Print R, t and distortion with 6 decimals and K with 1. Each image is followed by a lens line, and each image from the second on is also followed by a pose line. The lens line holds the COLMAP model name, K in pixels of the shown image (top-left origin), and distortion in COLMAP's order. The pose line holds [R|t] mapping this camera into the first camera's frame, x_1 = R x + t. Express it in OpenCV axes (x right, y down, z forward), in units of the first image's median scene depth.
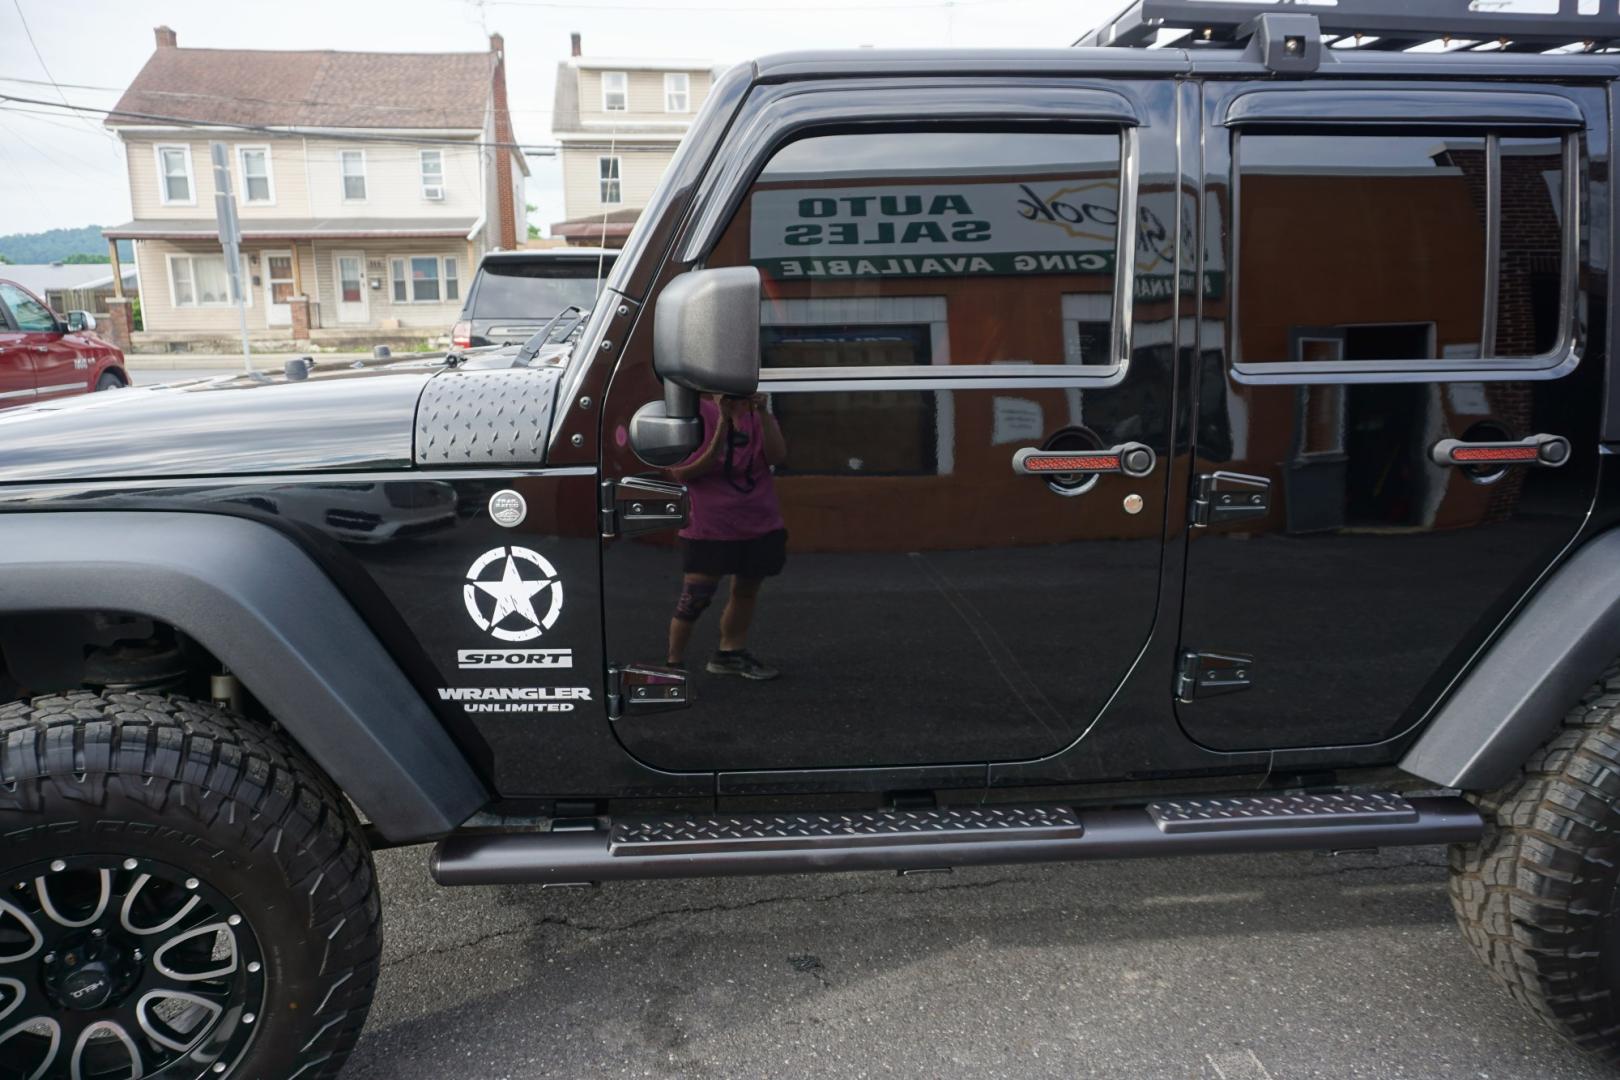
lens RADIAL K [[1085.9, 0, 810.9], [0, 1085.9, 536.9], [0, 0, 1]] dist [-0.051830, 0.035690]
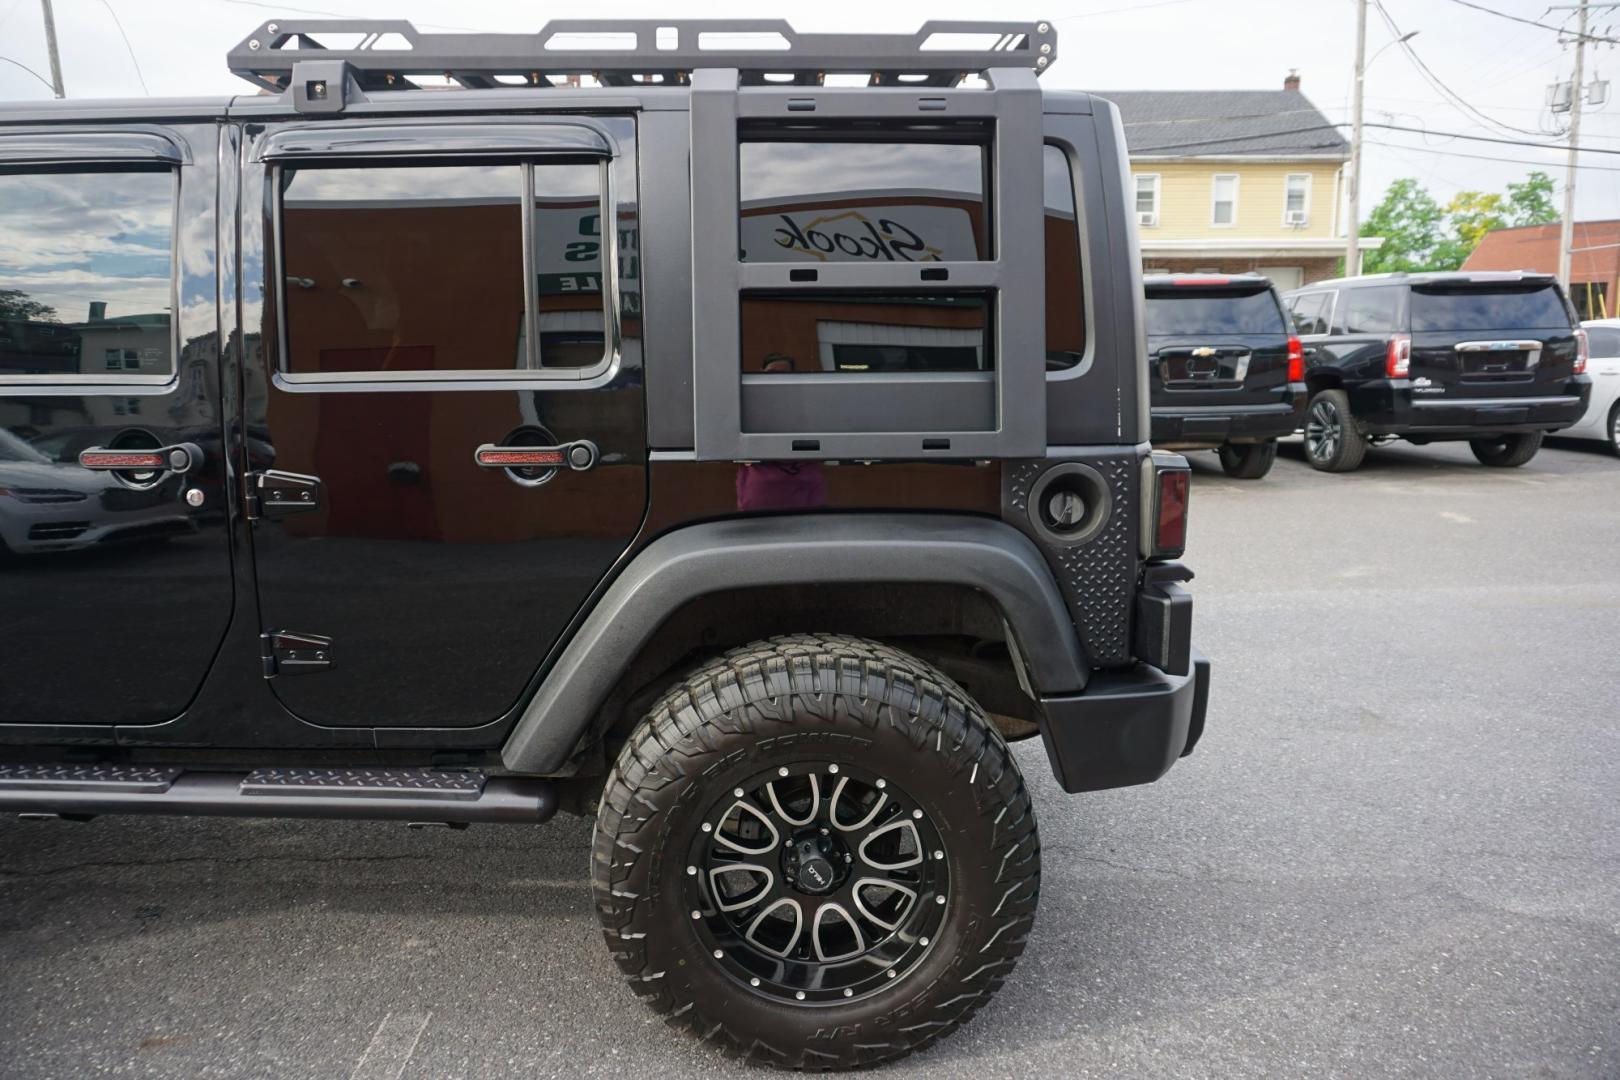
lens RADIAL K [[1080.0, 0, 812.9], [0, 1080.0, 534.7], [0, 0, 1]] dist [-0.041764, 0.035617]
pose [[0.994148, 0.021154, -0.105938, 0.983245], [-0.023180, 0.999571, -0.017925, 0.011820], [0.105513, 0.020276, 0.994211, -0.039521]]
